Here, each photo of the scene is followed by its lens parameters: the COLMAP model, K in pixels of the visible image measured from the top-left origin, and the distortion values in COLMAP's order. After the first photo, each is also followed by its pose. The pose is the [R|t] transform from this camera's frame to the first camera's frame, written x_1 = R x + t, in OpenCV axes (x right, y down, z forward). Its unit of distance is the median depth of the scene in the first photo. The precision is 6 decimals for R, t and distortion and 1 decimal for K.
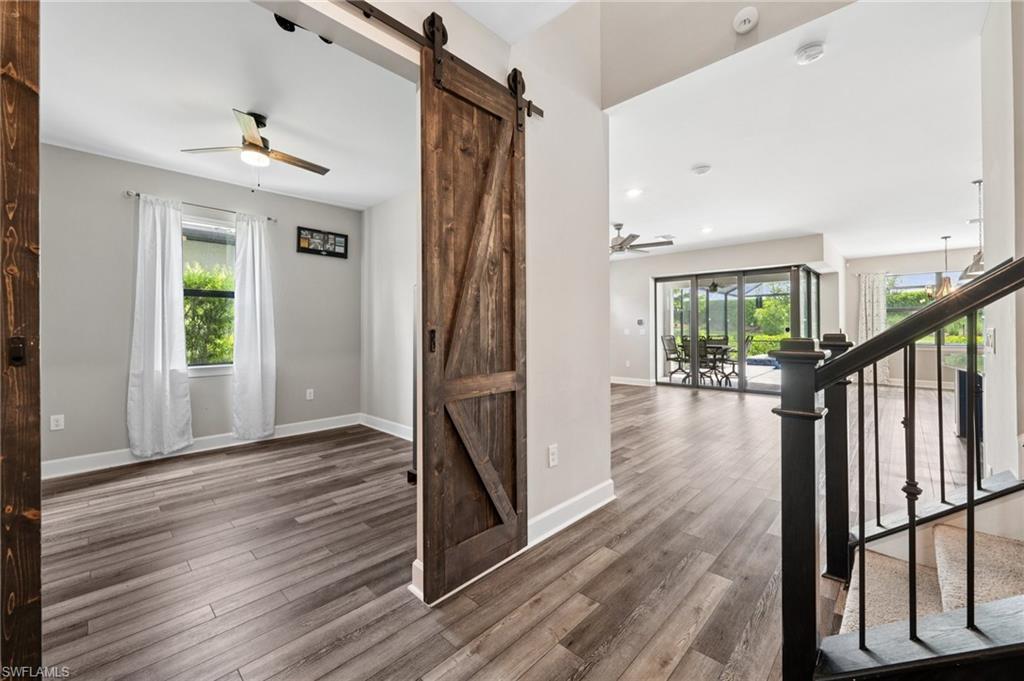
lens RADIAL K [[407.4, 0, 509.7], [0, 407.4, 327.9], [0, 0, 1]] dist [-0.002240, 0.000295]
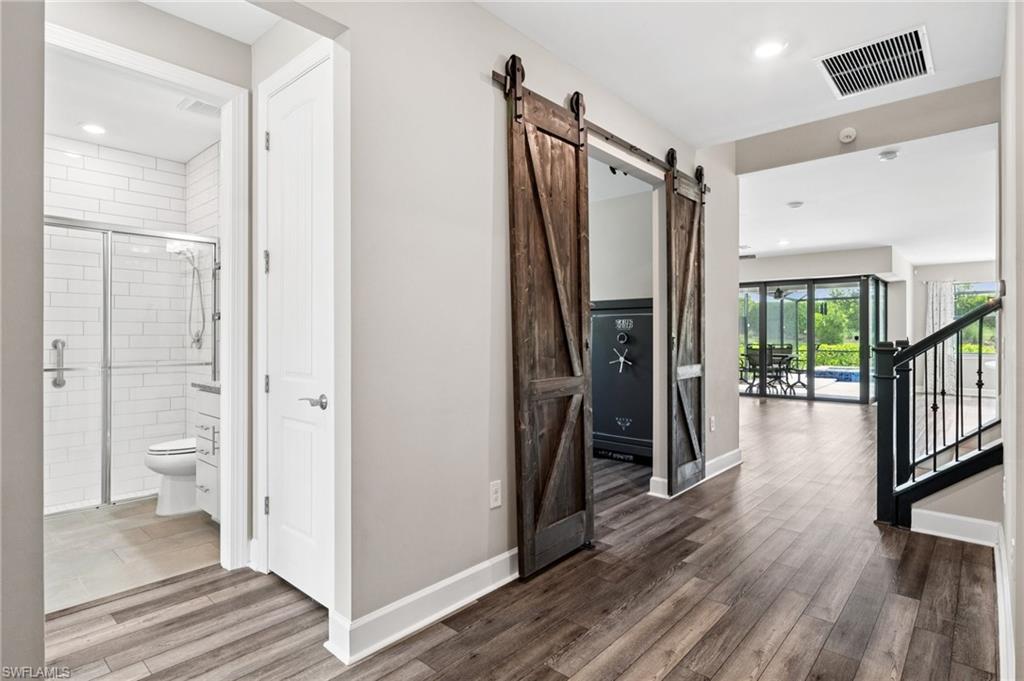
lens RADIAL K [[525.7, 0, 508.8], [0, 525.7, 337.3], [0, 0, 1]] dist [-0.000906, 0.000103]
pose [[0.999478, 0.004166, 0.032048, -0.347744], [-0.004321, 0.999979, 0.004765, -0.000002], [-0.032028, -0.004901, 0.999475, -0.433343]]
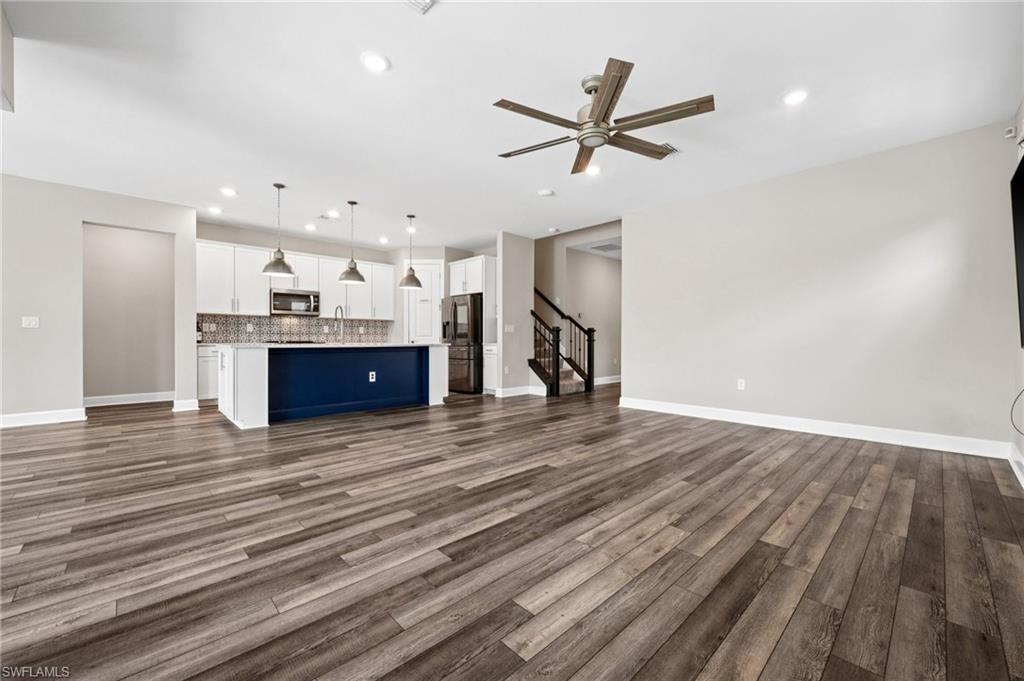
lens RADIAL K [[407.4, 0, 509.6], [0, 407.4, 341.3], [0, 0, 1]] dist [-0.002240, 0.000295]
pose [[-0.998949, 0.001498, 0.045819, 0.435364], [0.001583, 0.999997, 0.001821, 0.055156], [-0.045816, 0.001891, -0.998948, 1.870523]]
